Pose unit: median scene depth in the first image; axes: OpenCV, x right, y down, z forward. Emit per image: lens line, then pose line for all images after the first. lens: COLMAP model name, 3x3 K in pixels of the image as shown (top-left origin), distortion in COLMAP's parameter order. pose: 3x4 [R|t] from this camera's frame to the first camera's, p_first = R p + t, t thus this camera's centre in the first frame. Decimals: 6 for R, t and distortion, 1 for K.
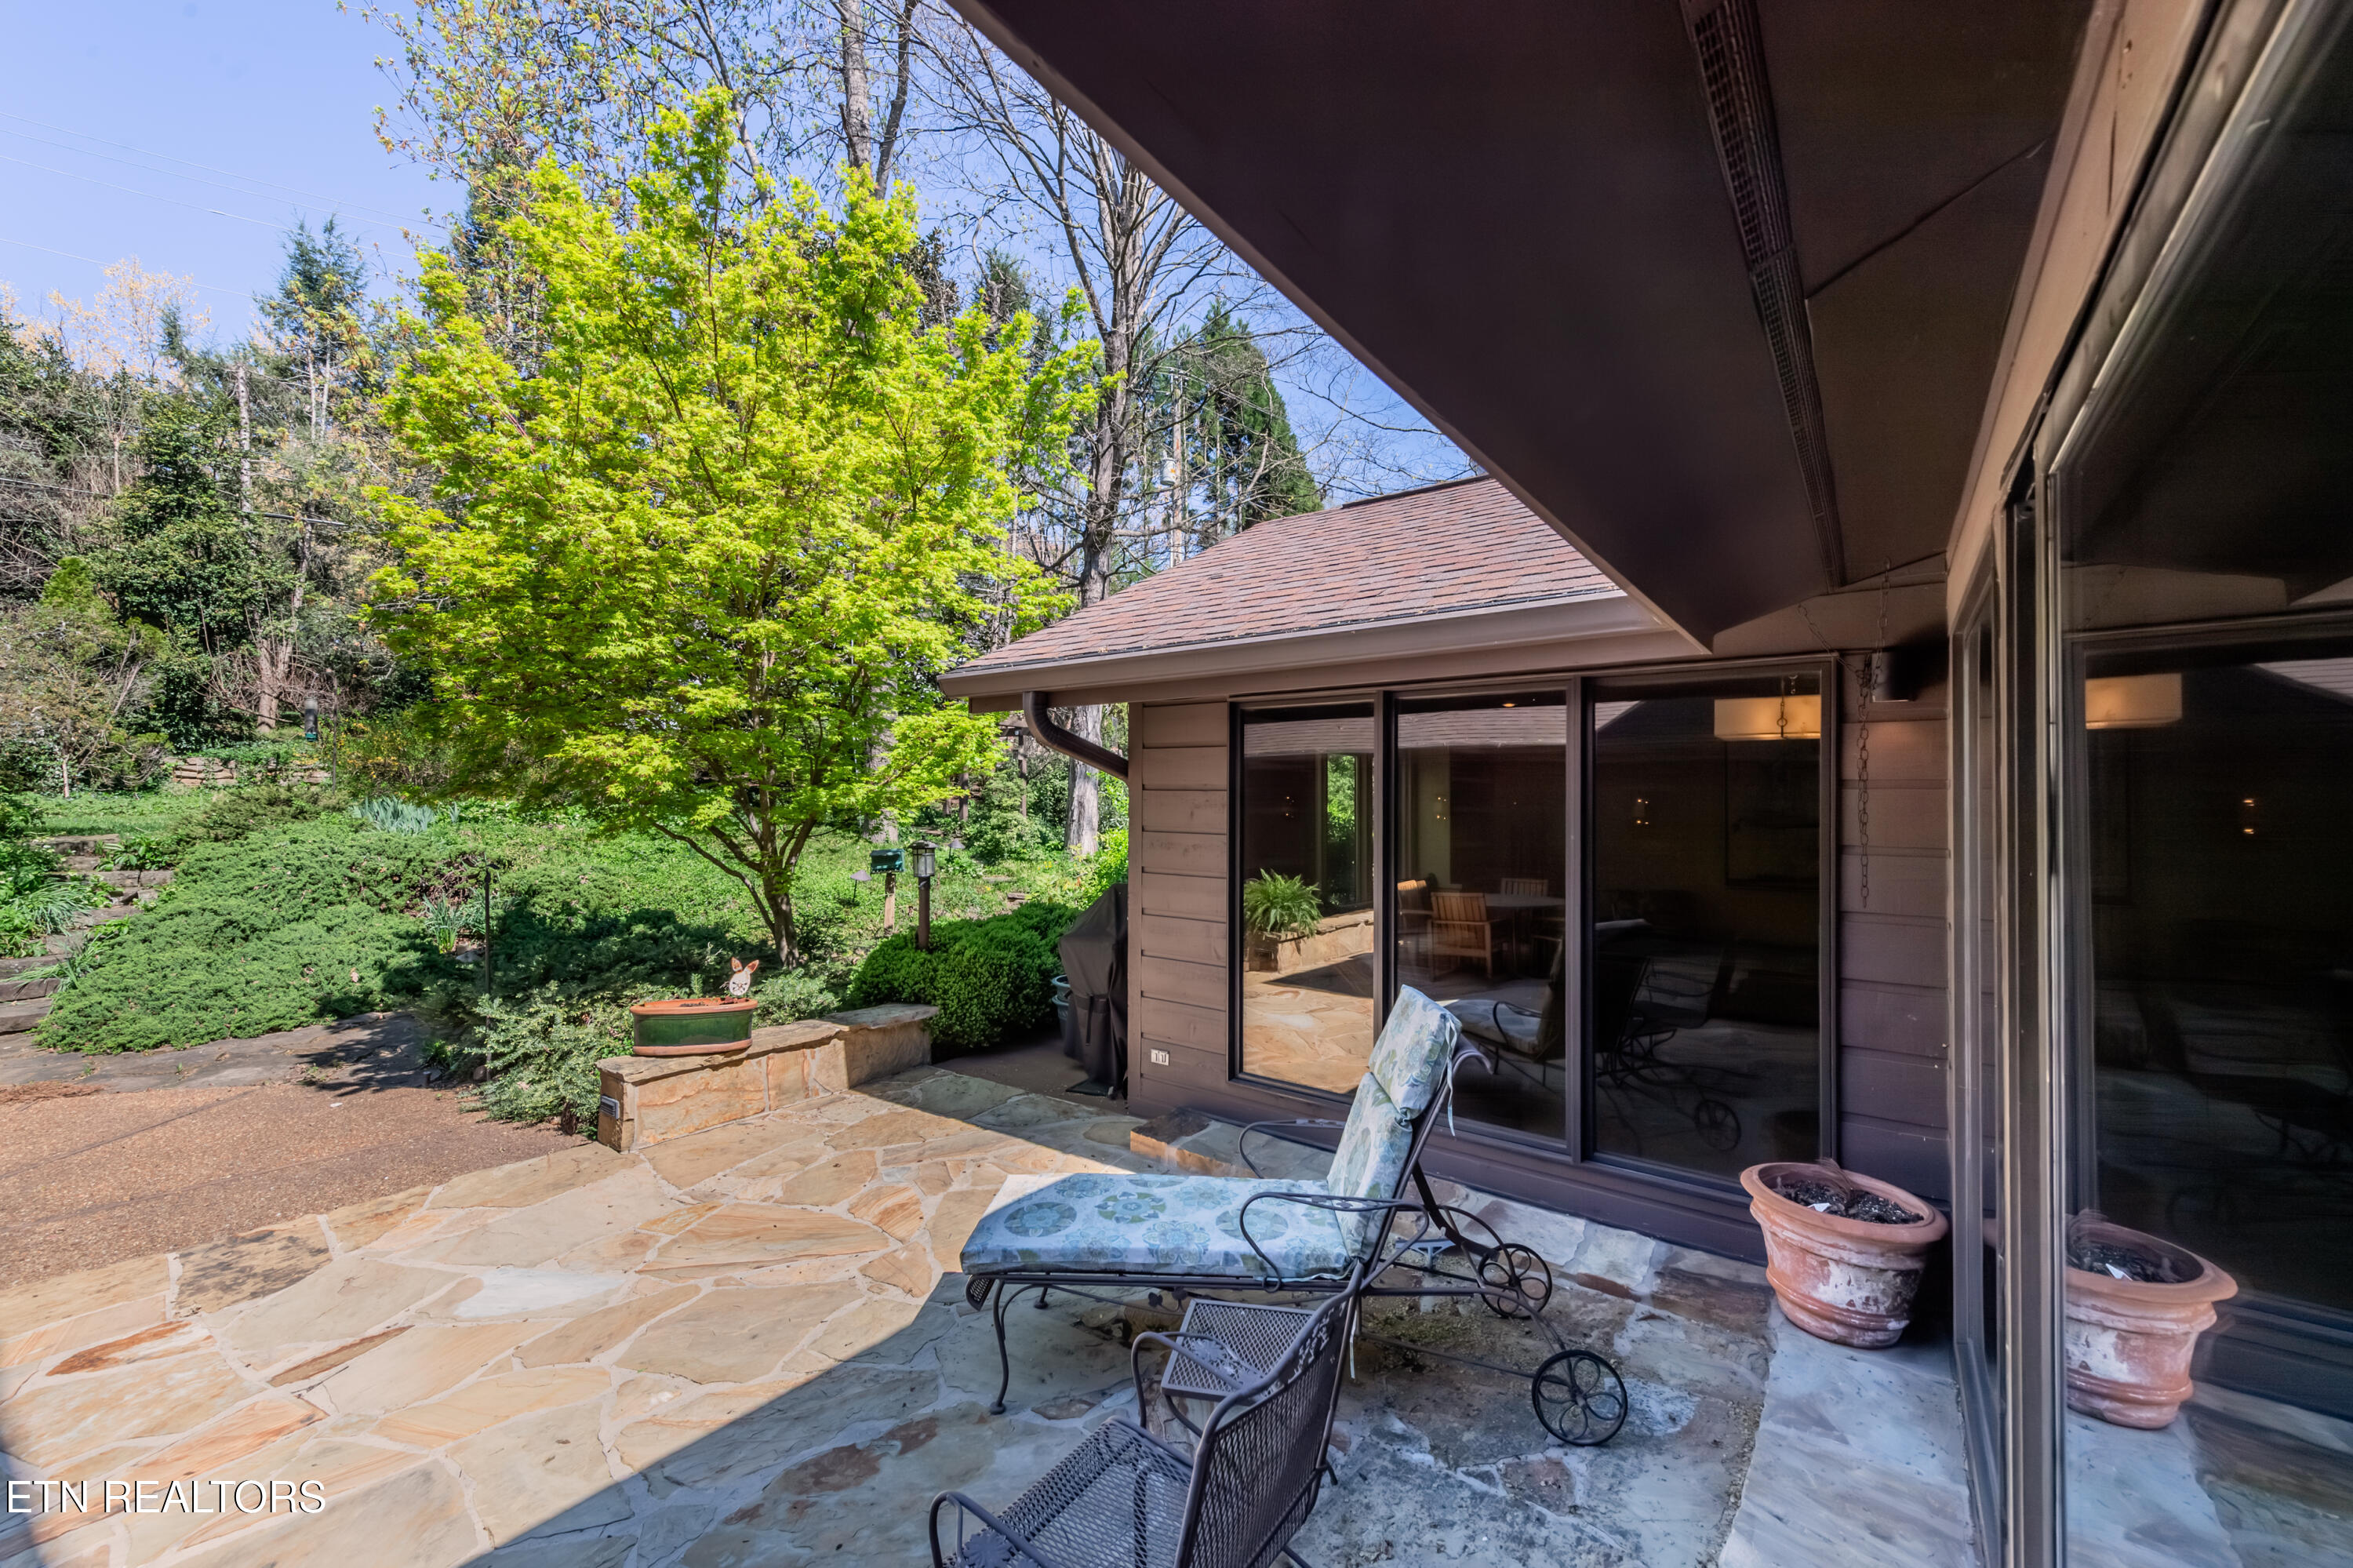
lens RADIAL K [[934.4, 0, 1170.3], [0, 934.4, 815.5], [0, 0, 1]] dist [0.011807, -0.003089]
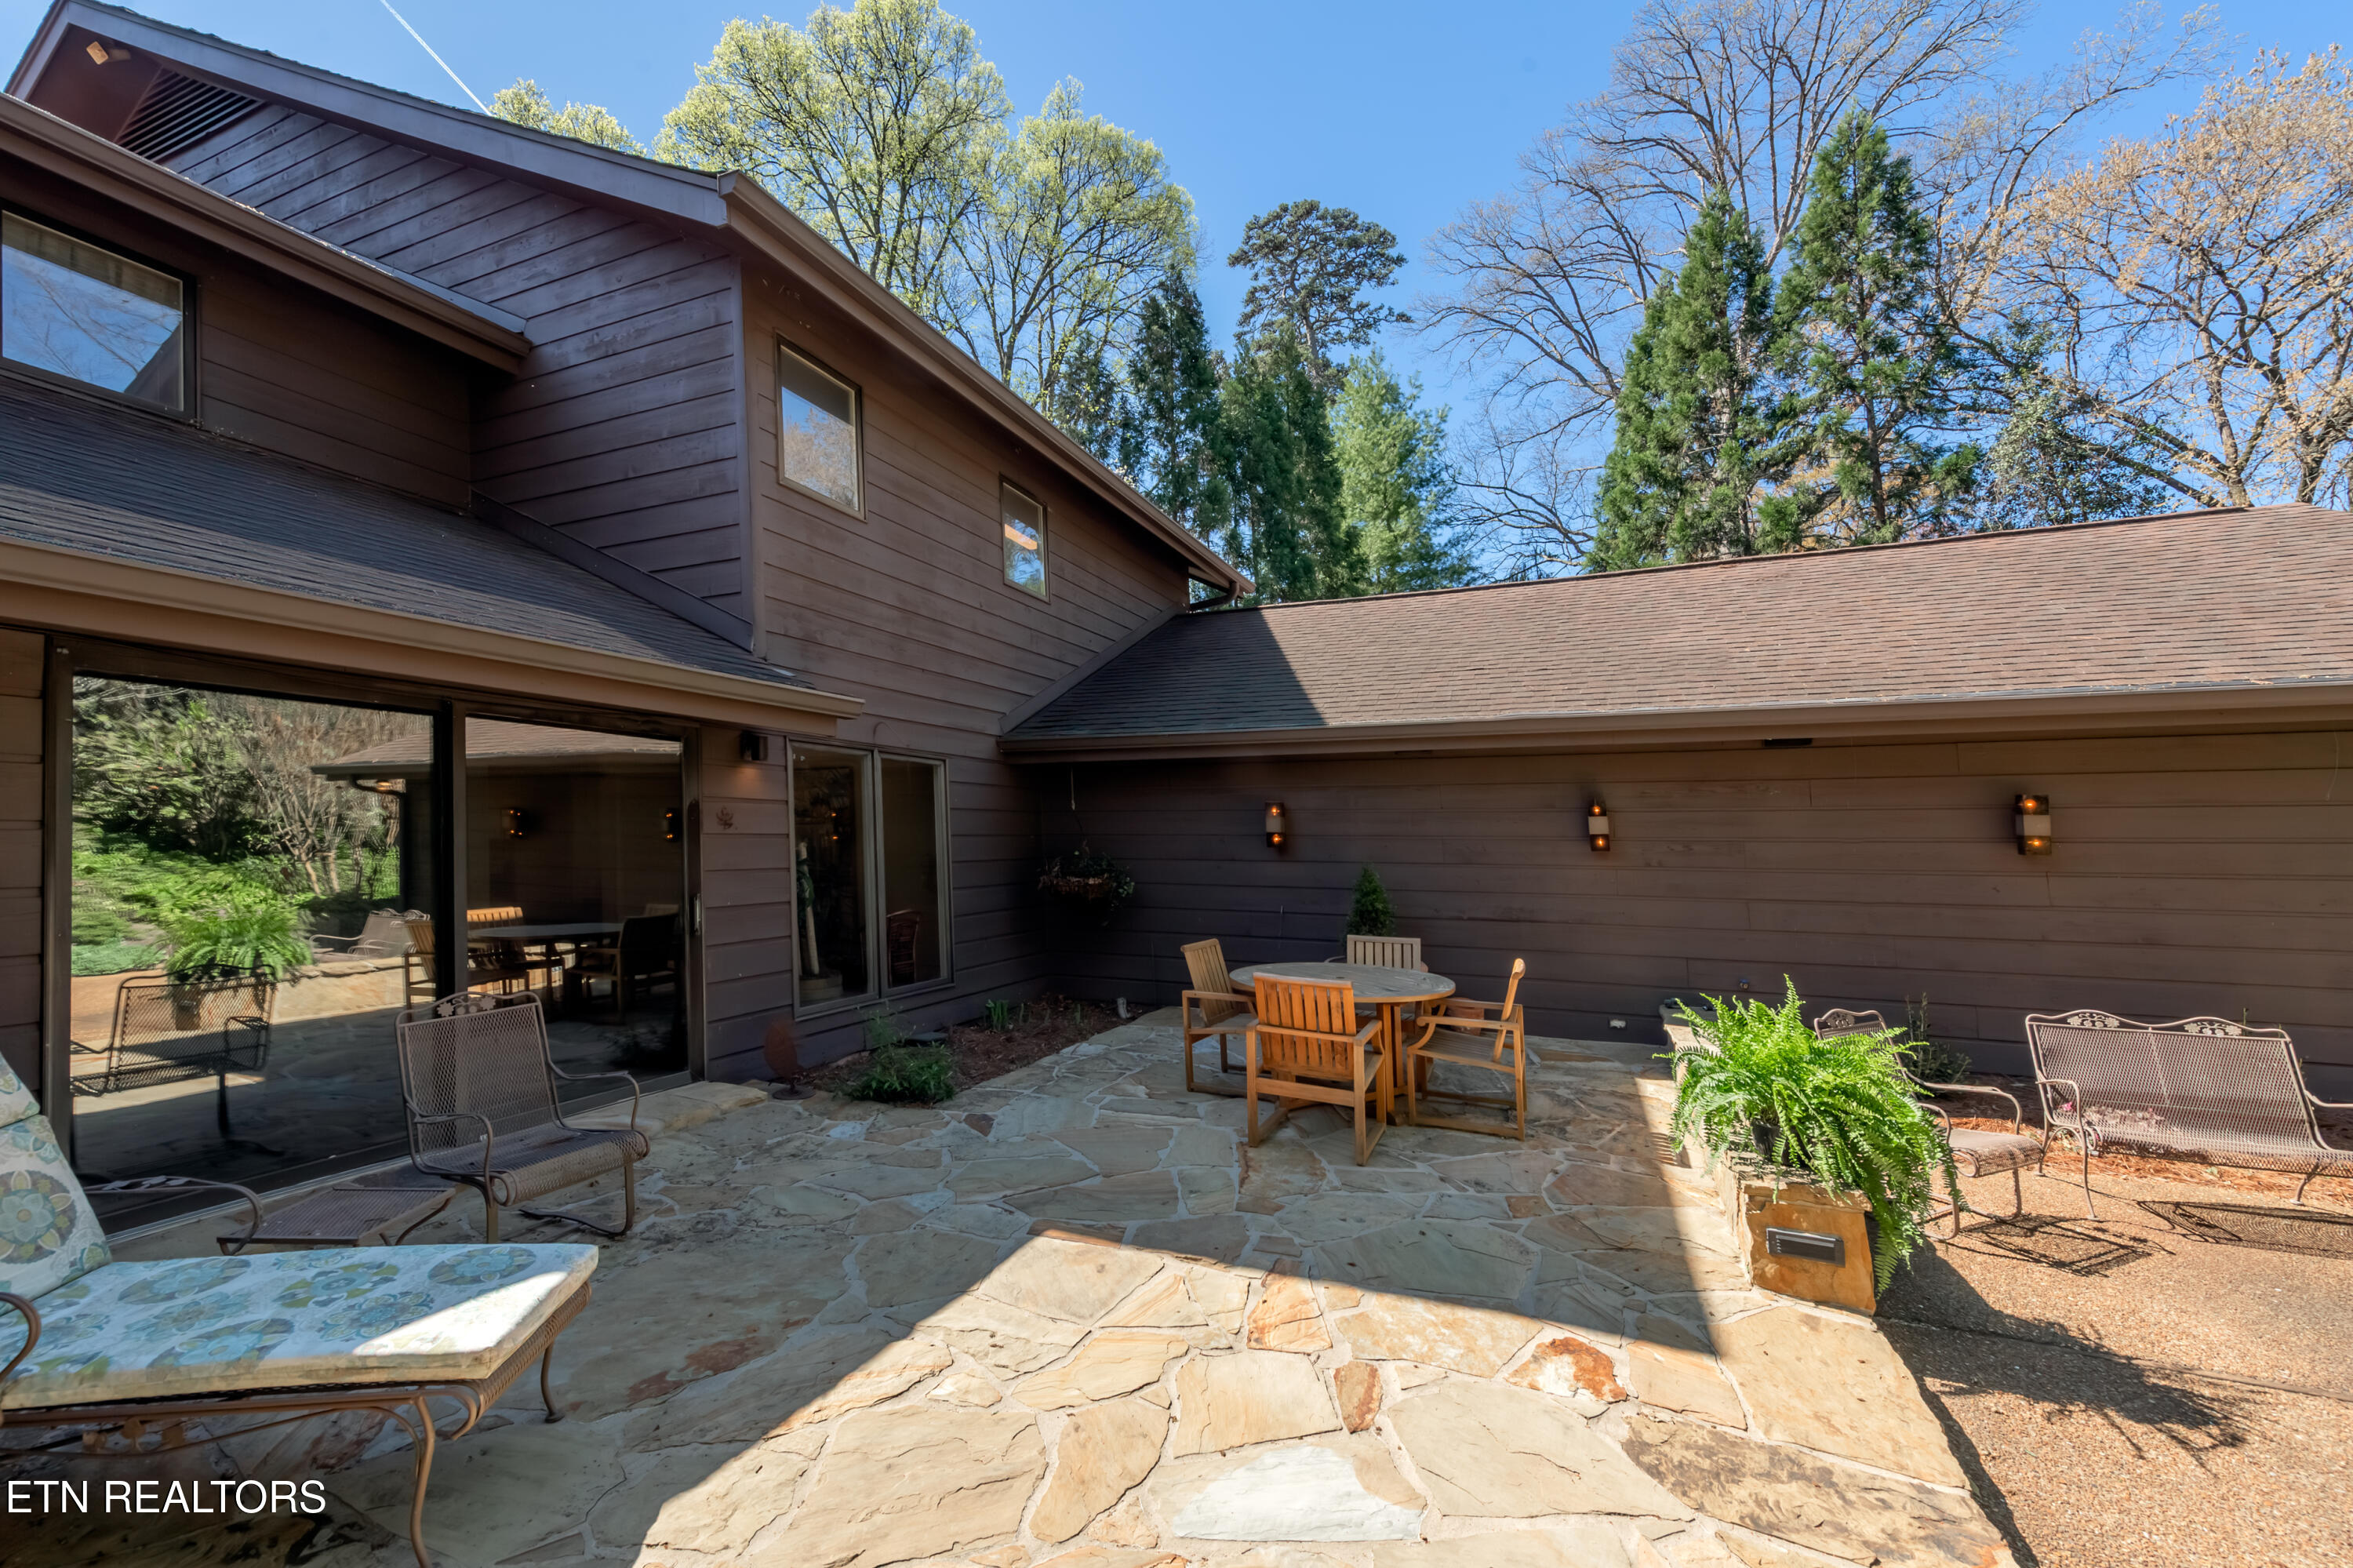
lens RADIAL K [[895.6, 0, 1184.5], [0, 895.6, 823.5], [0, 0, 1]] dist [0.007302, -0.000219]
pose [[-0.963523, -0.014794, -0.267217, -0.478964], [-0.014174, 0.999891, -0.004251, 0.029115], [0.267250, -0.000309, -0.963627, 1.793744]]
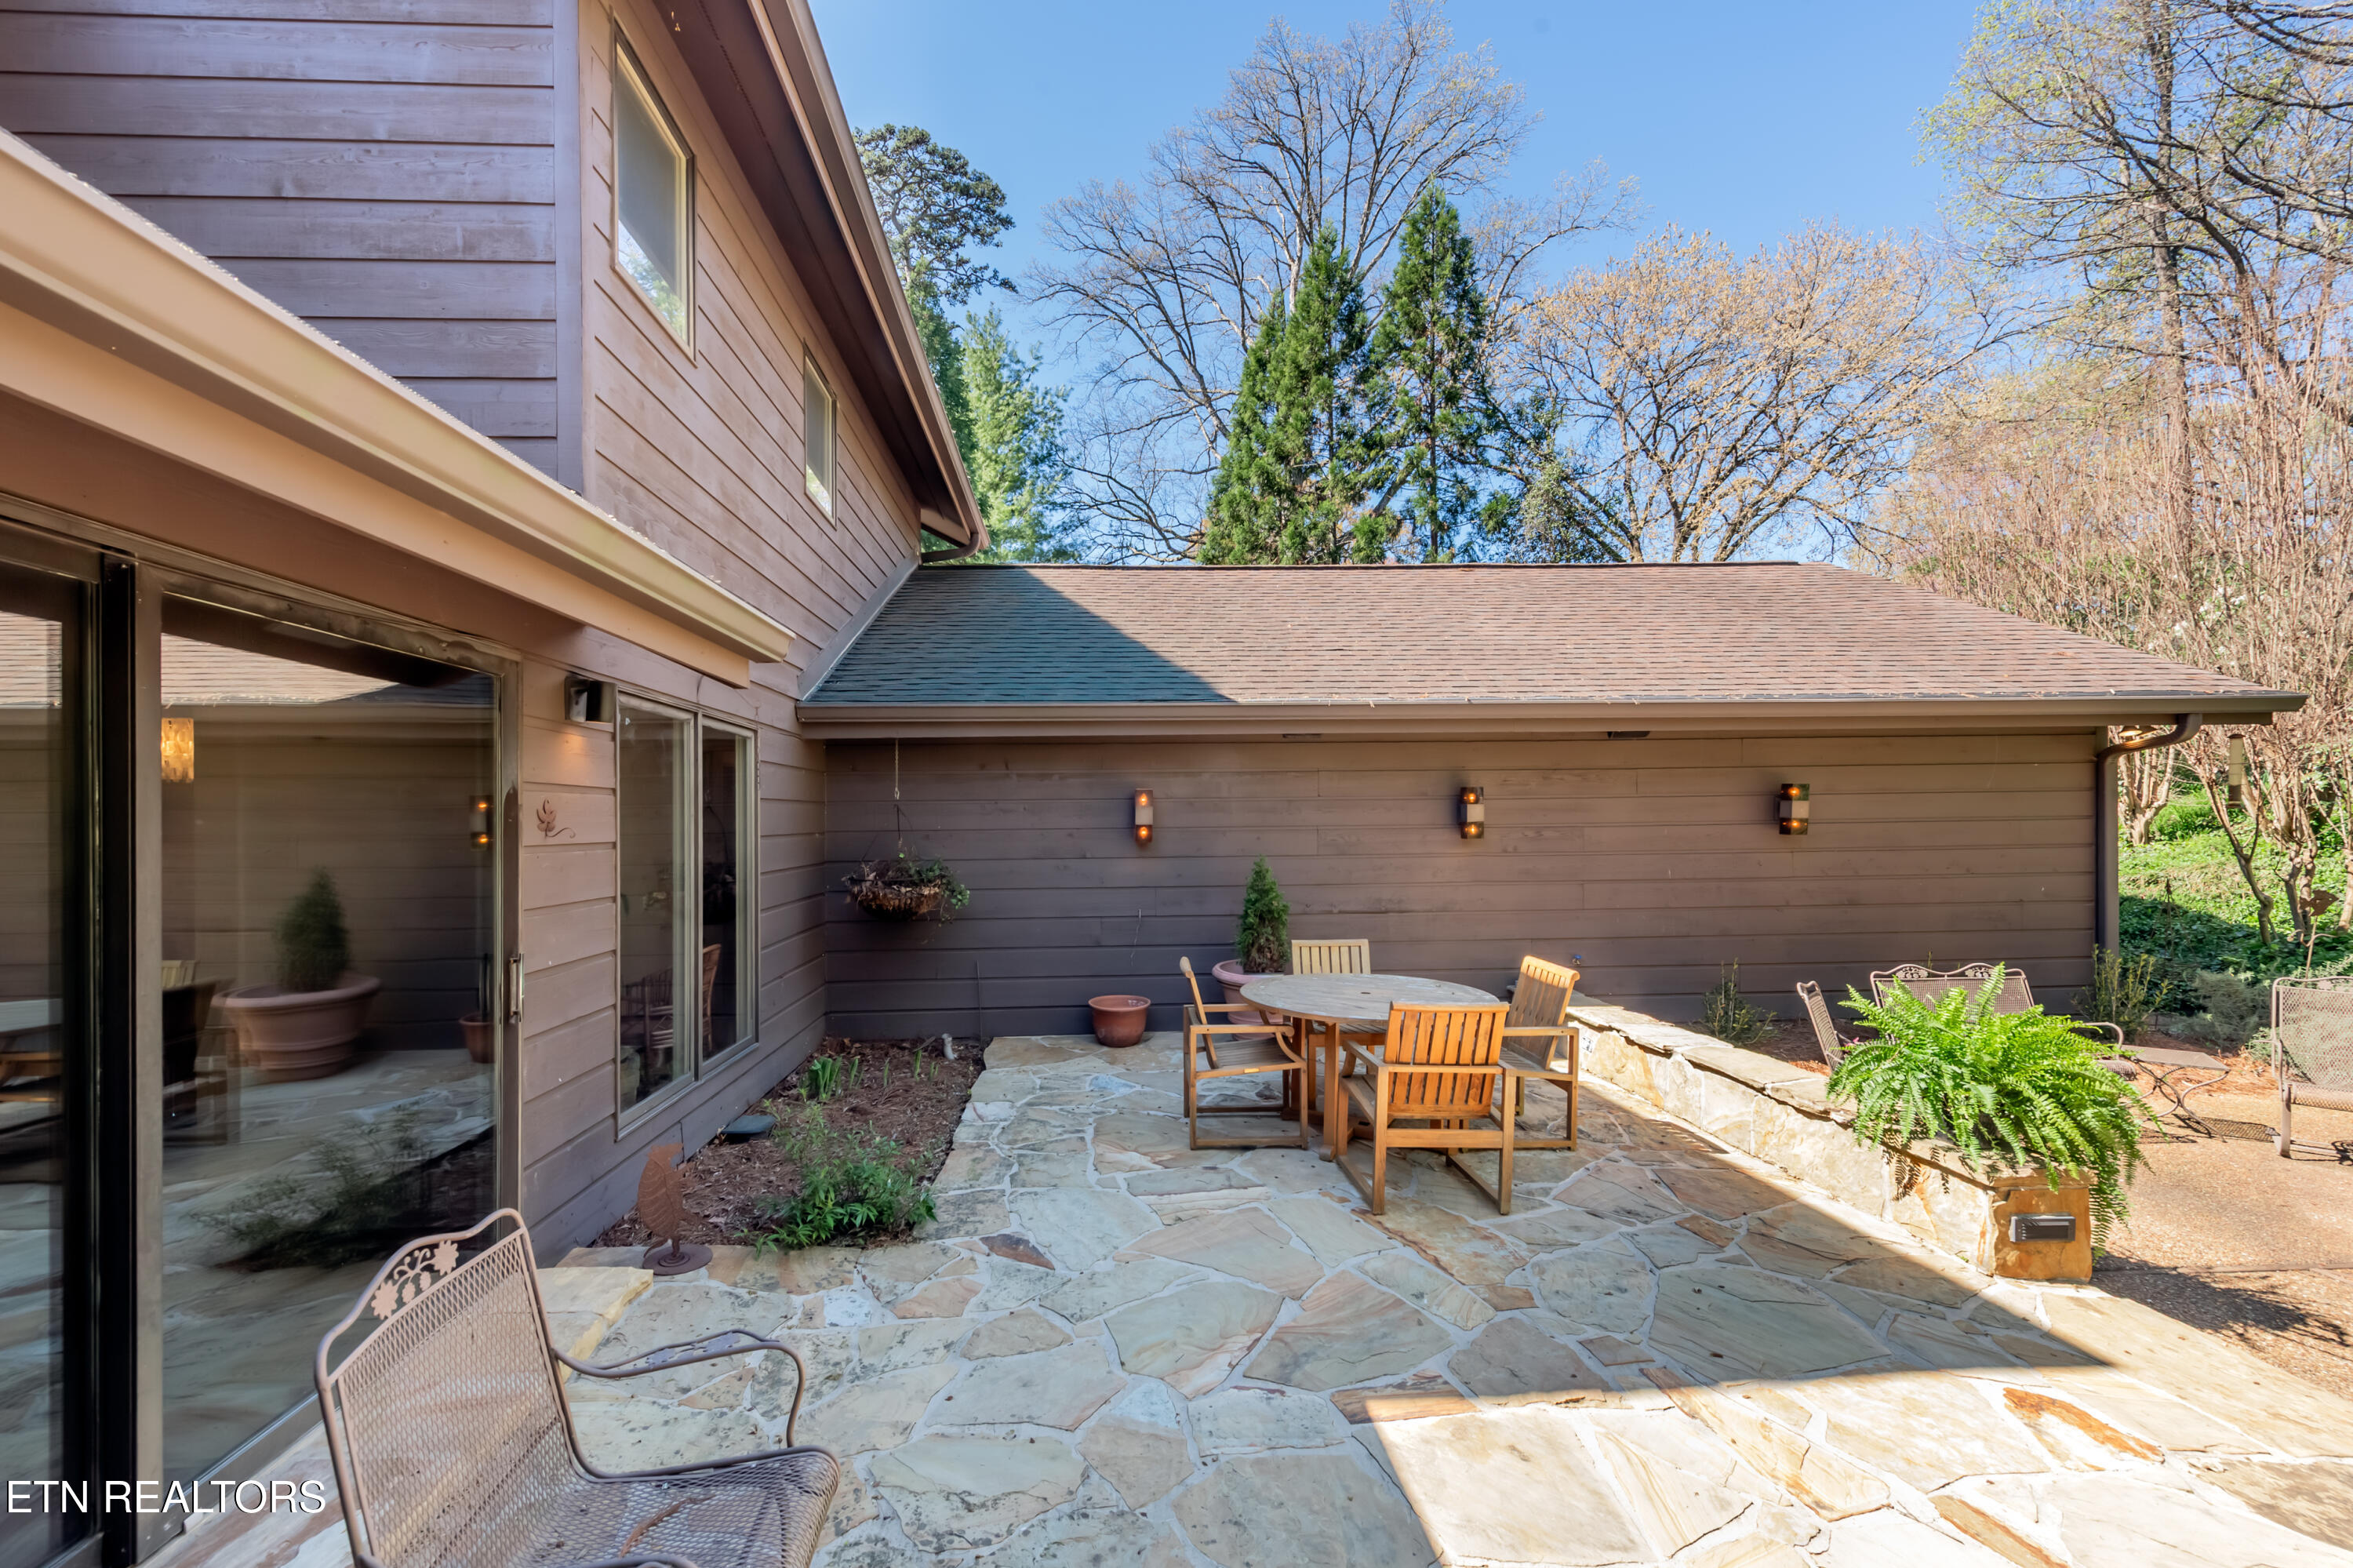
lens RADIAL K [[934.4, 0, 1170.3], [0, 934.4, 815.5], [0, 0, 1]] dist [0.011807, -0.003089]
pose [[-0.766013, -0.003023, -0.642818, 0.063978], [-0.001936, 0.999995, -0.002396, 0.022453], [0.642823, -0.000591, -0.766015, 1.146903]]
